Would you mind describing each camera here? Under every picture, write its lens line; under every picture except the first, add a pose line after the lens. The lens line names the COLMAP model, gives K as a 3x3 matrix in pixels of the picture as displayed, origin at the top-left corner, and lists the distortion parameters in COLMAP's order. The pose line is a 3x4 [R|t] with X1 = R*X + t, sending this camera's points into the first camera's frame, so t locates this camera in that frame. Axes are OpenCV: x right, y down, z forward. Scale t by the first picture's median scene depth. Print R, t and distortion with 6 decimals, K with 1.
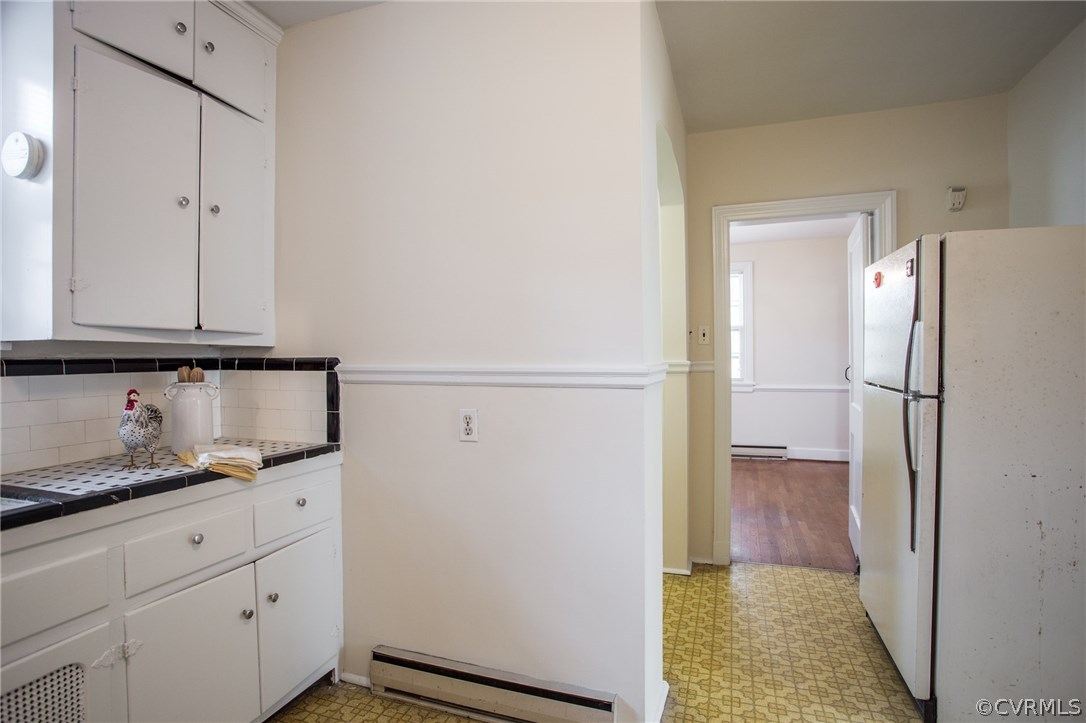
lens RADIAL K [[585.0, 0, 539.1], [0, 585.0, 361.8], [0, 0, 1]] dist [-0.007403, 0.002186]
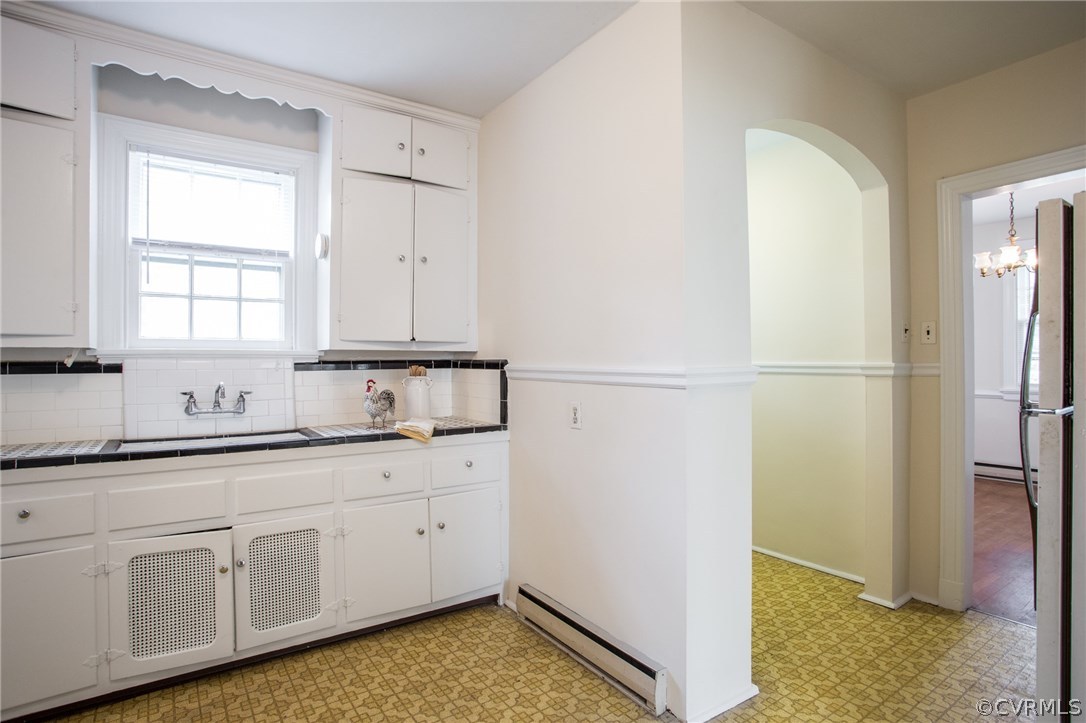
lens RADIAL K [[585.0, 0, 537.7], [0, 585.0, 359.5], [0, 0, 1]] dist [-0.007403, 0.002186]
pose [[0.806385, 0.000176, -0.591391, 0.506803], [-0.003190, 0.999987, -0.004052, -0.002141], [0.591383, 0.005154, 0.806375, -0.023896]]
